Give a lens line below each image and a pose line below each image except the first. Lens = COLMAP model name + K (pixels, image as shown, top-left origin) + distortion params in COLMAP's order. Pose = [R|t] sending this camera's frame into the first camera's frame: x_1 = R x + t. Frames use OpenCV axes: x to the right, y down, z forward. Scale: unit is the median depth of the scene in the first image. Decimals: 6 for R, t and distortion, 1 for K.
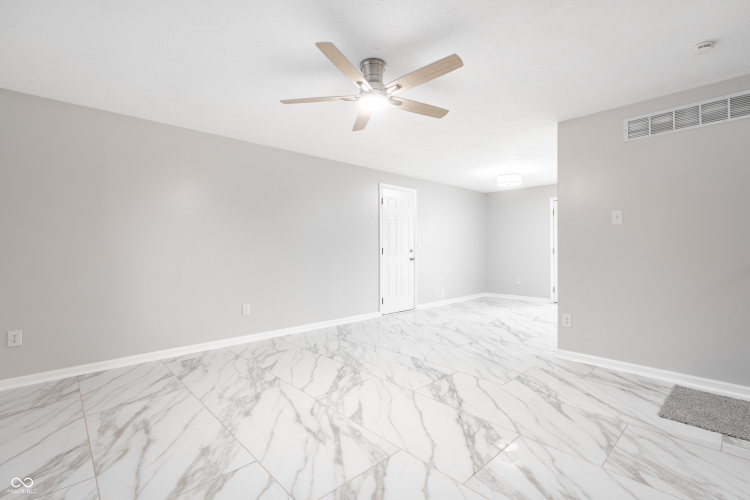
lens RADIAL K [[351.8, 0, 374.6], [0, 351.8, 250.2], [0, 0, 1]] dist [-0.003158, -0.000917]
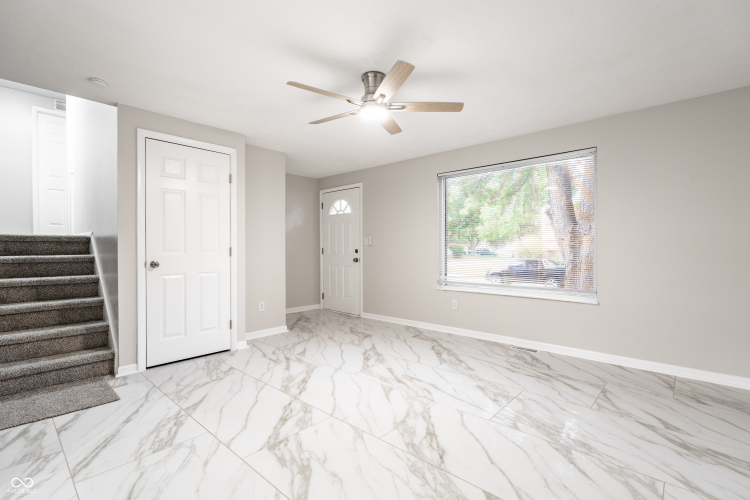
lens RADIAL K [[351.8, 0, 374.3], [0, 351.8, 249.6], [0, 0, 1]] dist [-0.003158, -0.000917]
pose [[-0.997231, 0.005092, -0.074186, 0.075422], [0.004358, 0.999940, 0.010046, -0.013237], [0.074233, 0.009695, -0.997194, 2.041315]]
